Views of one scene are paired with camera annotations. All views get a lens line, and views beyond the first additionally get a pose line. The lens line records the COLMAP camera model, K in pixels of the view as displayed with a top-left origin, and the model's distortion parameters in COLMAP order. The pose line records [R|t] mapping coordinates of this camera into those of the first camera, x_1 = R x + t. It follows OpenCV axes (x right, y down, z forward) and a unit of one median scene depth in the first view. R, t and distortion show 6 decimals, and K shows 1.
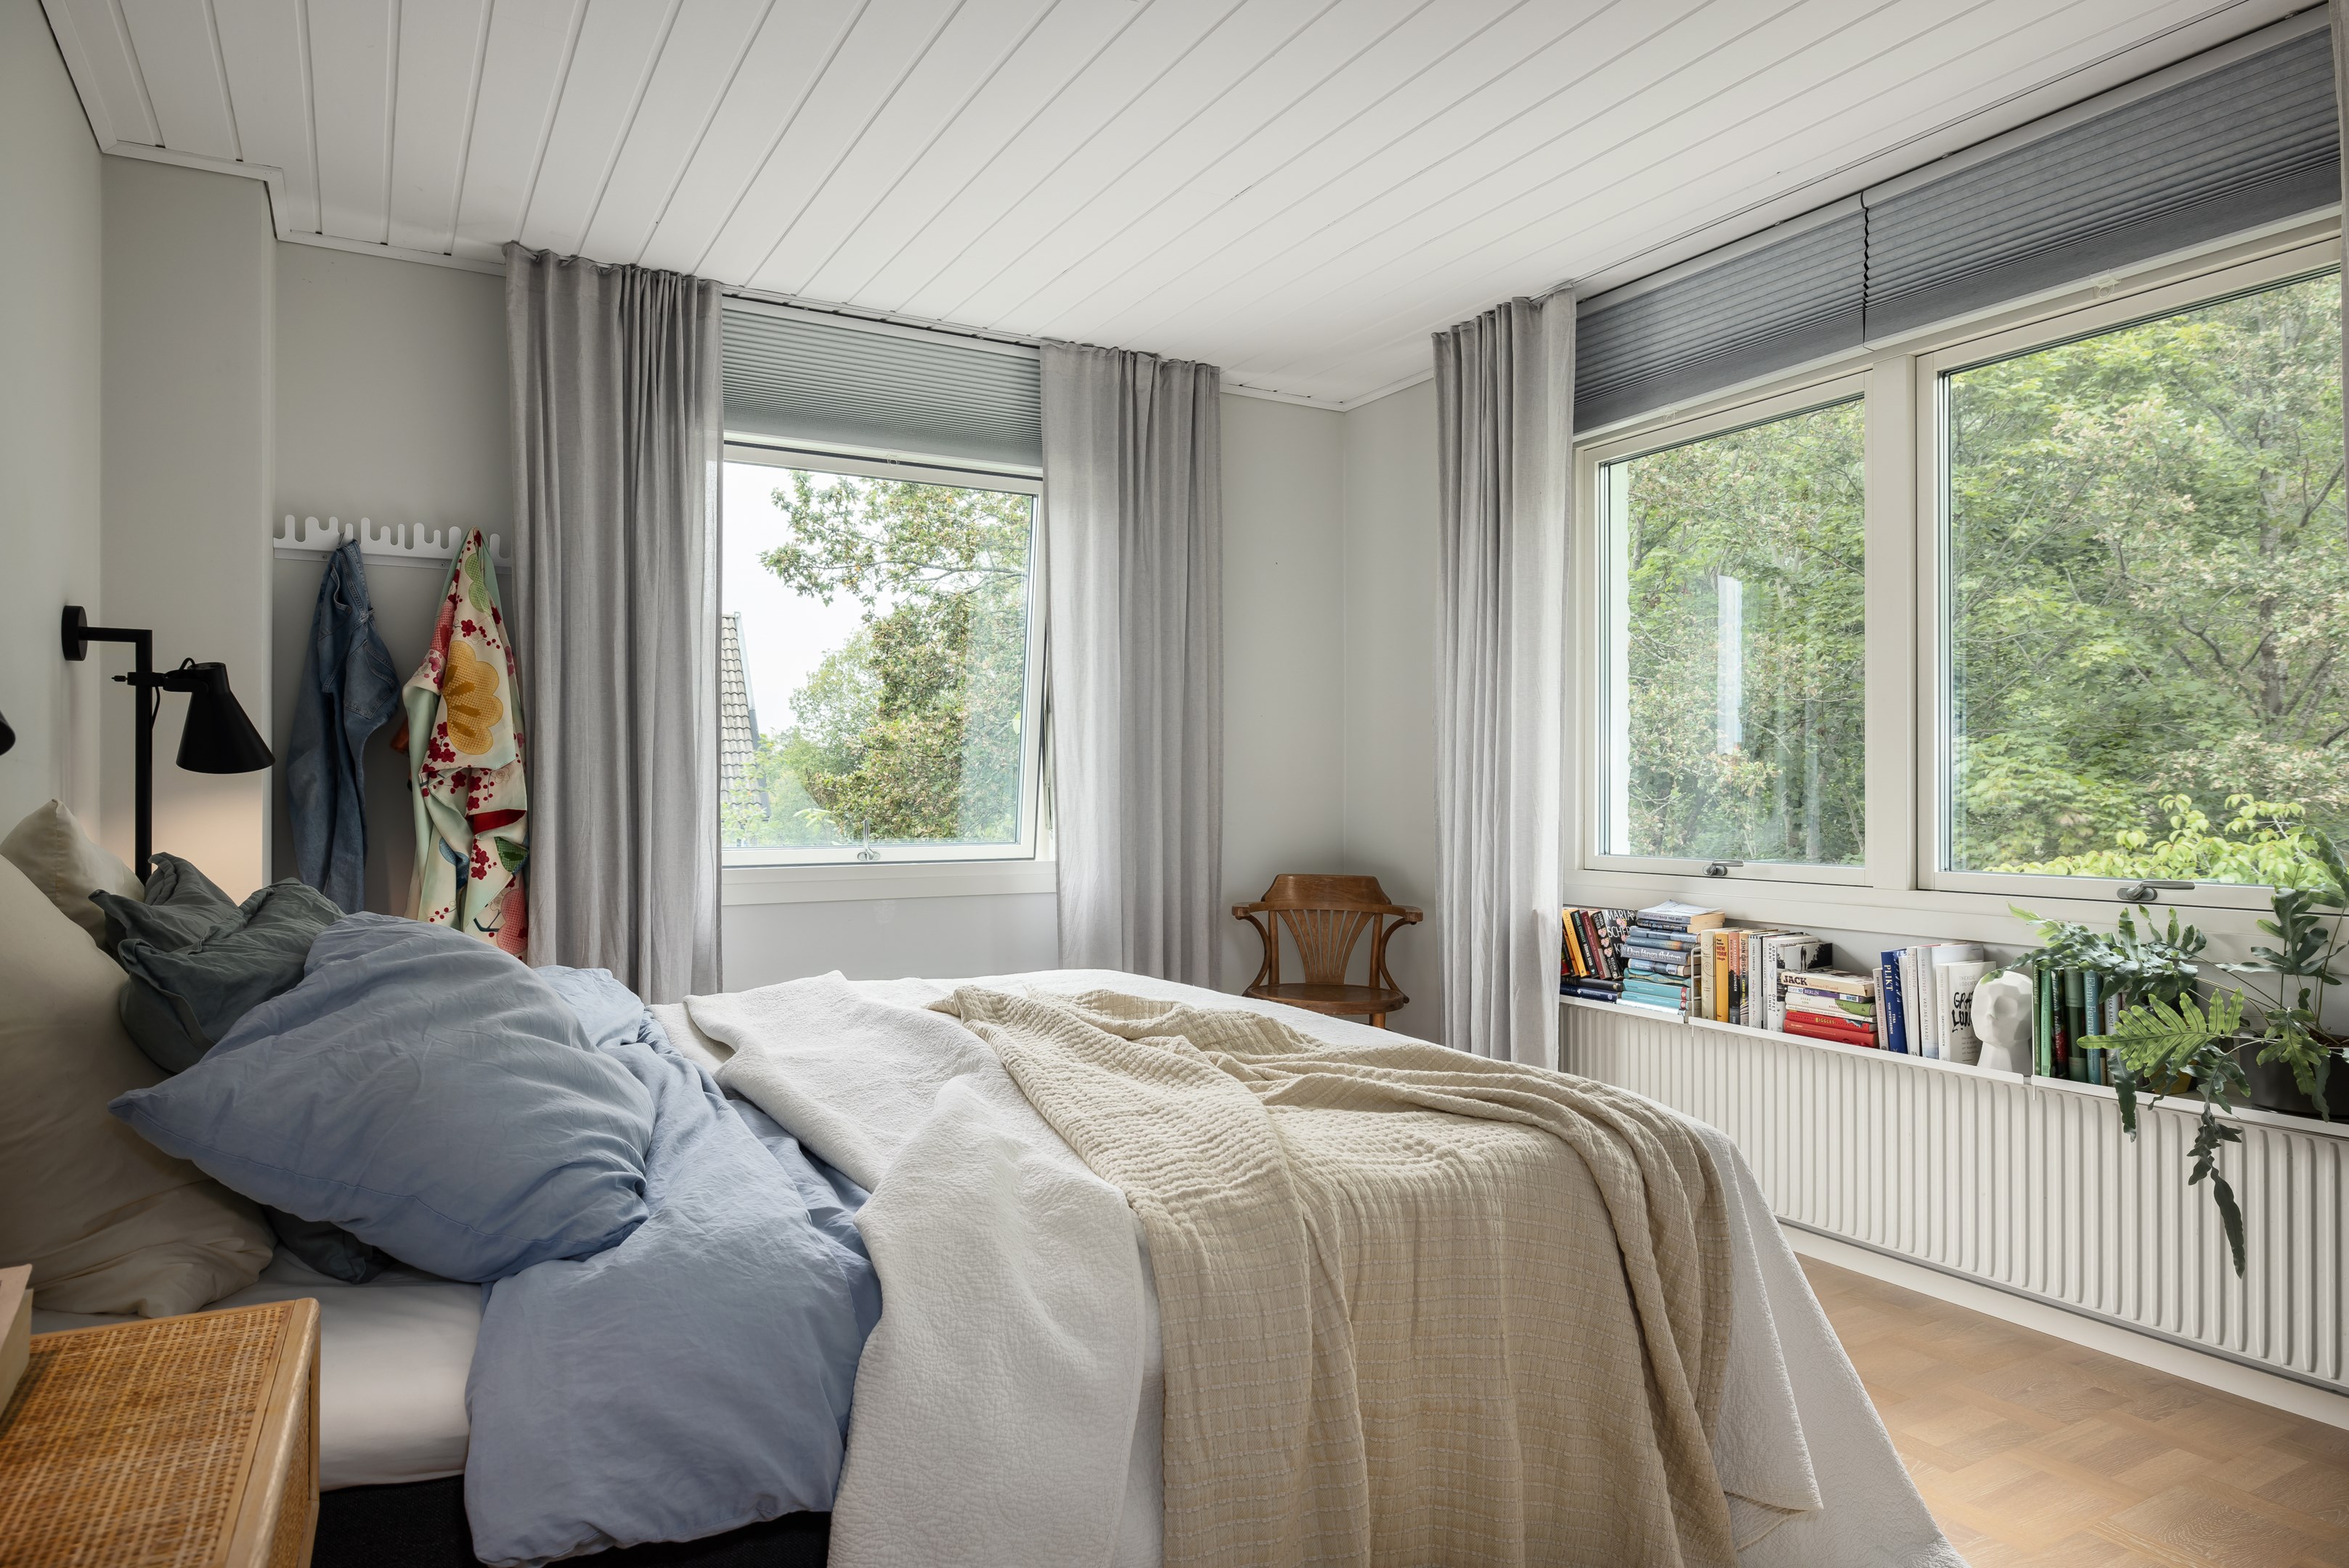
lens RADIAL K [[1420.8, 0, 1174.5], [0, 1420.8, 784.0], [0, 0, 1]] dist [-0.002547, 0.000149]
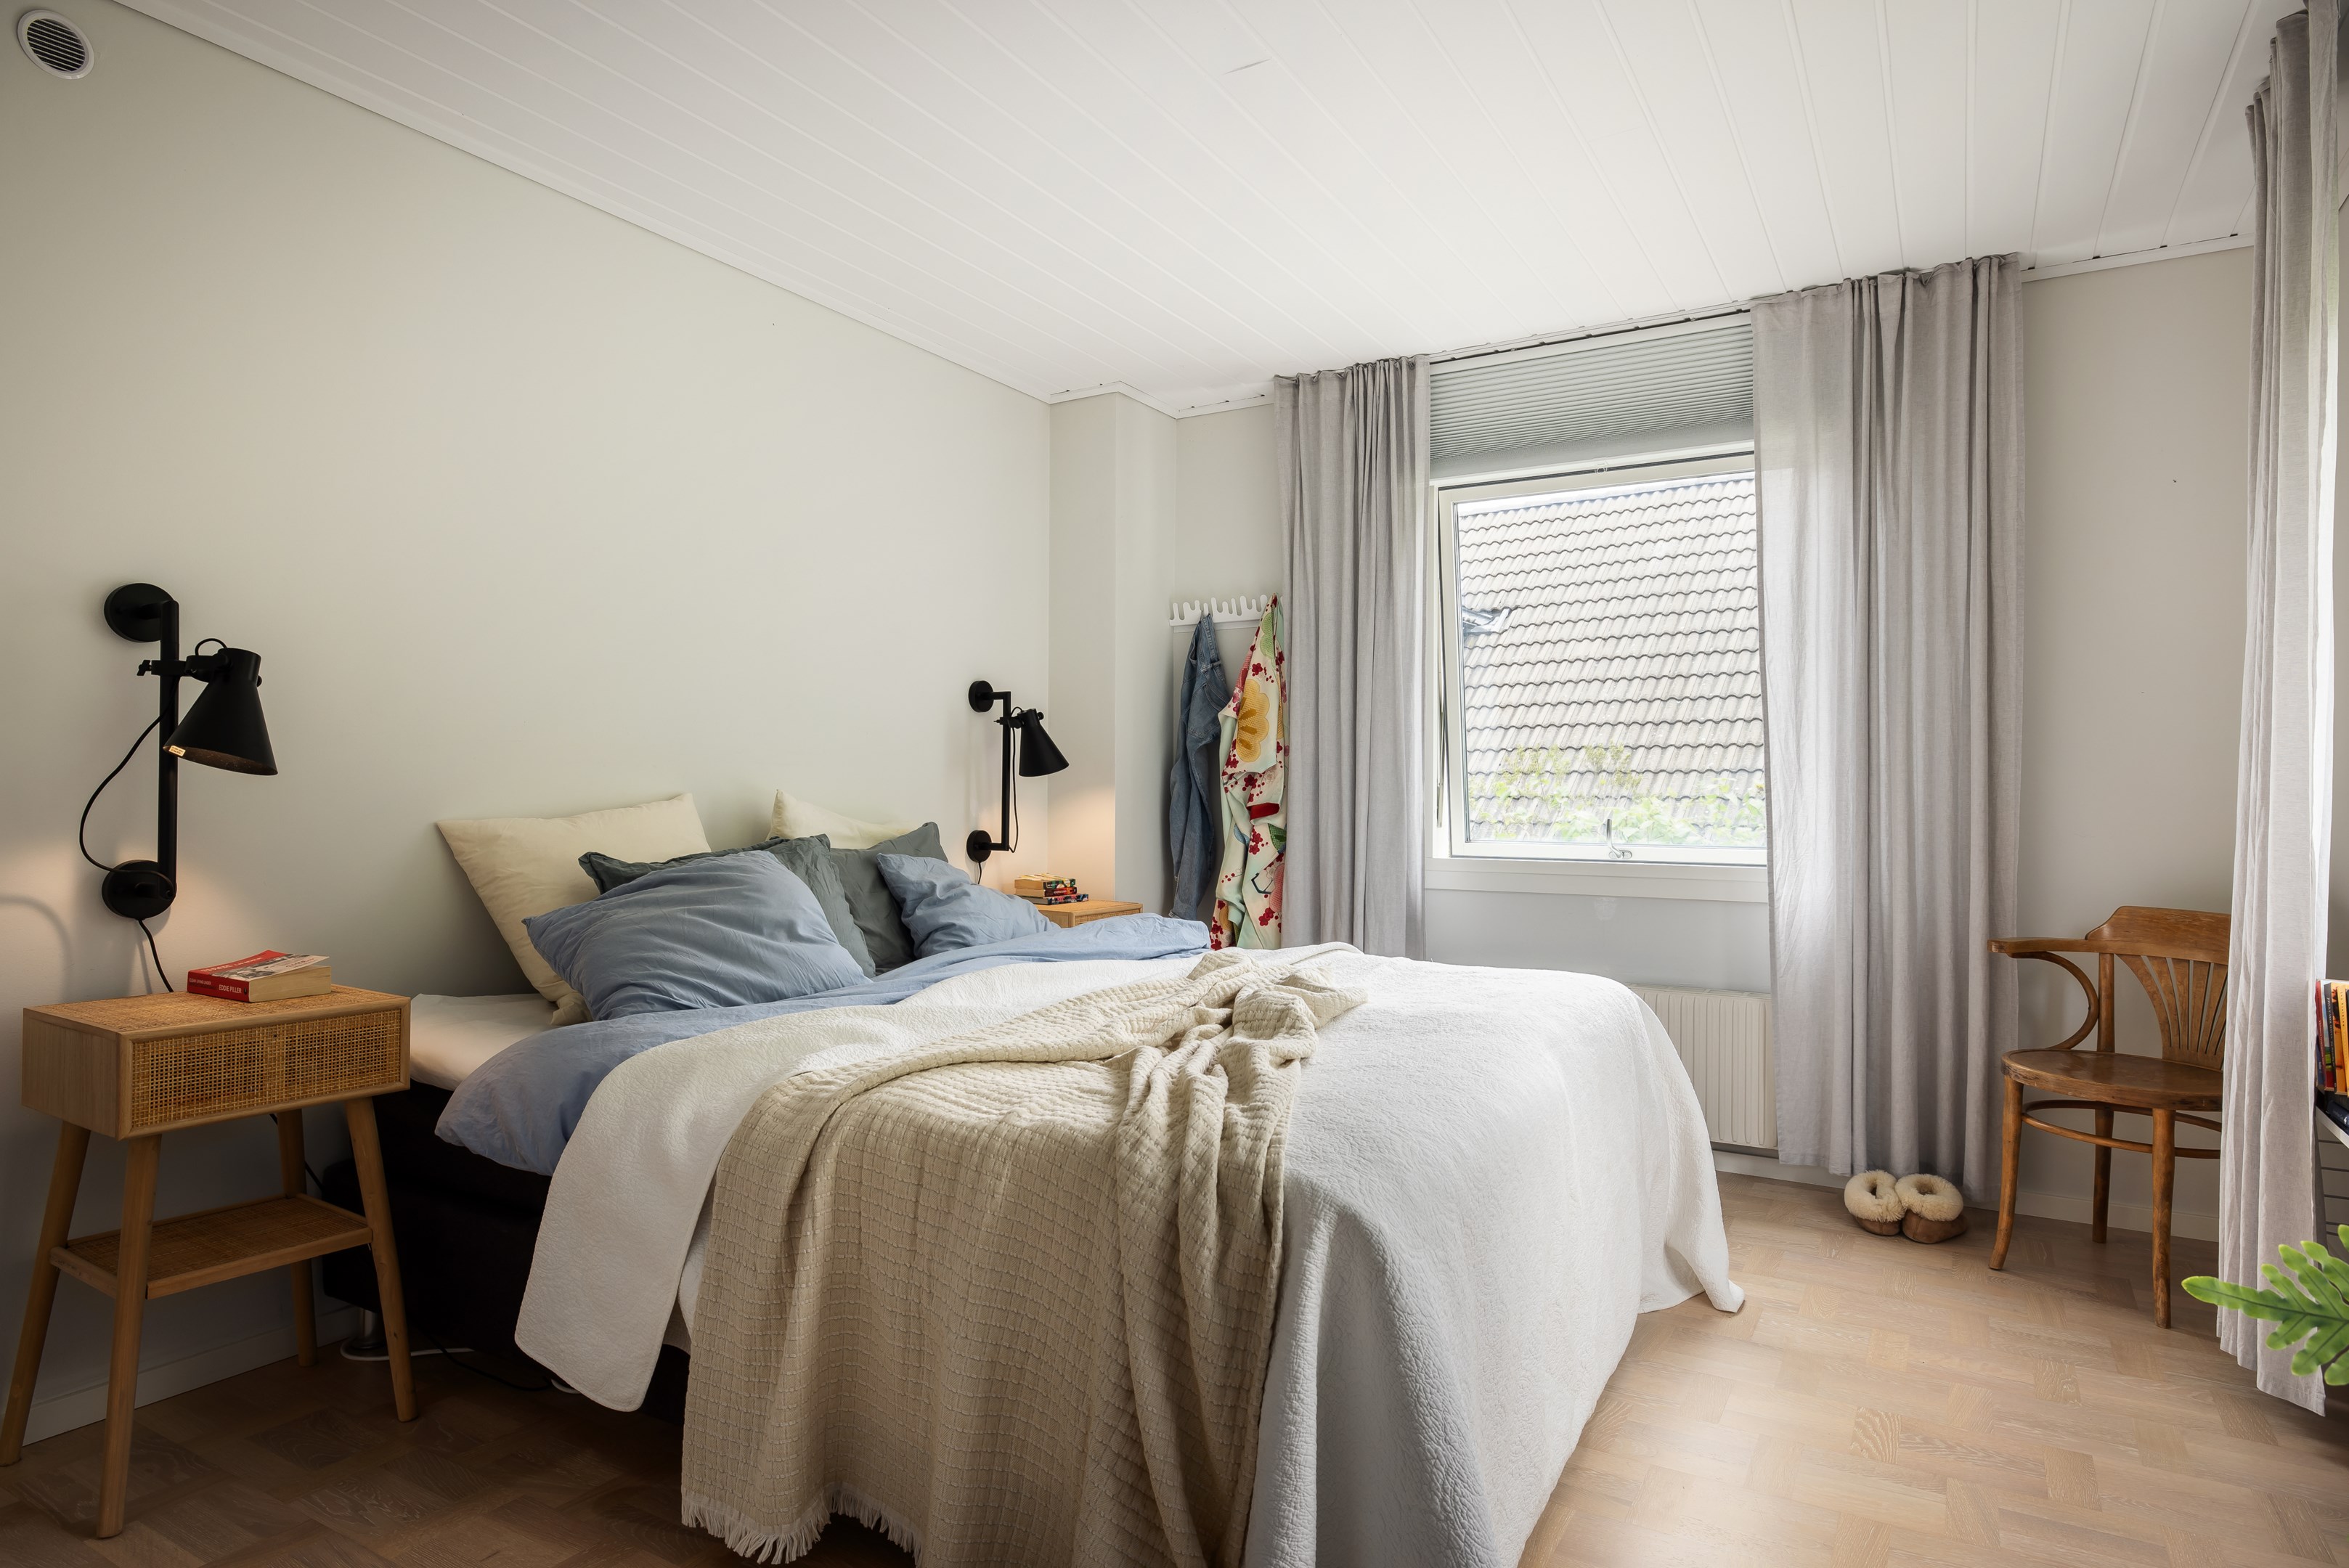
lens RADIAL K [[1338.4, 0, 1174.5], [0, 1338.4, 784.0], [0, 0, 1]] dist [0.000774, -0.000936]
pose [[0.492545, -0.002369, -0.870284, 0.580274], [-0.000923, 0.999994, -0.003244, 0.004329], [0.870287, 0.002401, 0.492540, 0.300870]]
